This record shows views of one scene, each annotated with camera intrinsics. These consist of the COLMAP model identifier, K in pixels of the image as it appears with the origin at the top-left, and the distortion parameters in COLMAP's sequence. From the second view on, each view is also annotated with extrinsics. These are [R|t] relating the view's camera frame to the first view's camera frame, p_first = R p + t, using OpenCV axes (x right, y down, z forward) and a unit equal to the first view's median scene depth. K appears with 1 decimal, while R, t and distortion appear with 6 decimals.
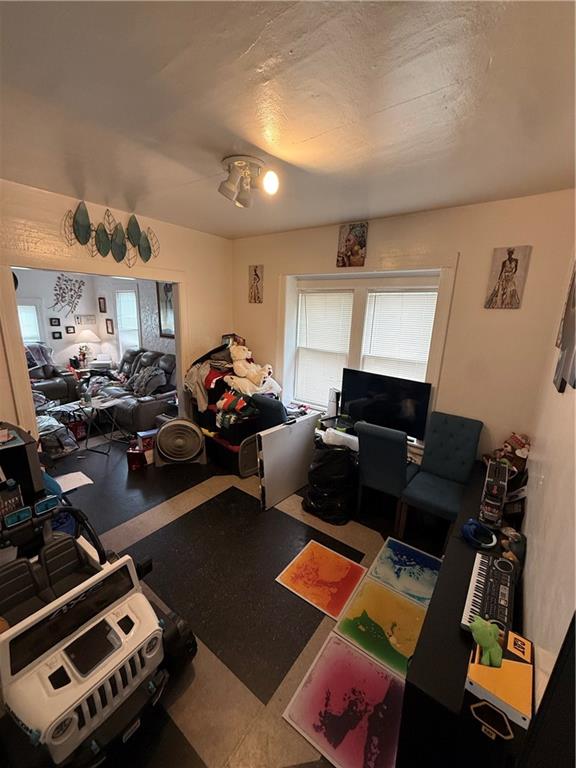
lens RADIAL K [[307.5, 0, 289.8], [0, 307.5, 382.6], [0, 0, 1]] dist [-0.004086, 0.000183]
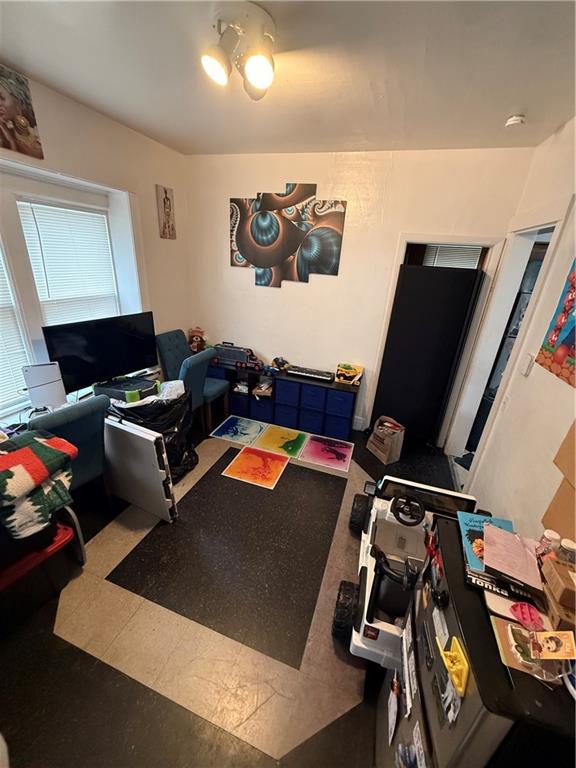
lens RADIAL K [[307.5, 0, 286.6], [0, 307.5, 381.0], [0, 0, 1]] dist [-0.004086, 0.000183]
pose [[-0.300145, -0.401833, 0.865126, -0.818026], [0.147688, 0.876430, 0.458322, -0.235246], [-0.942391, 0.265331, -0.203710, 0.953753]]
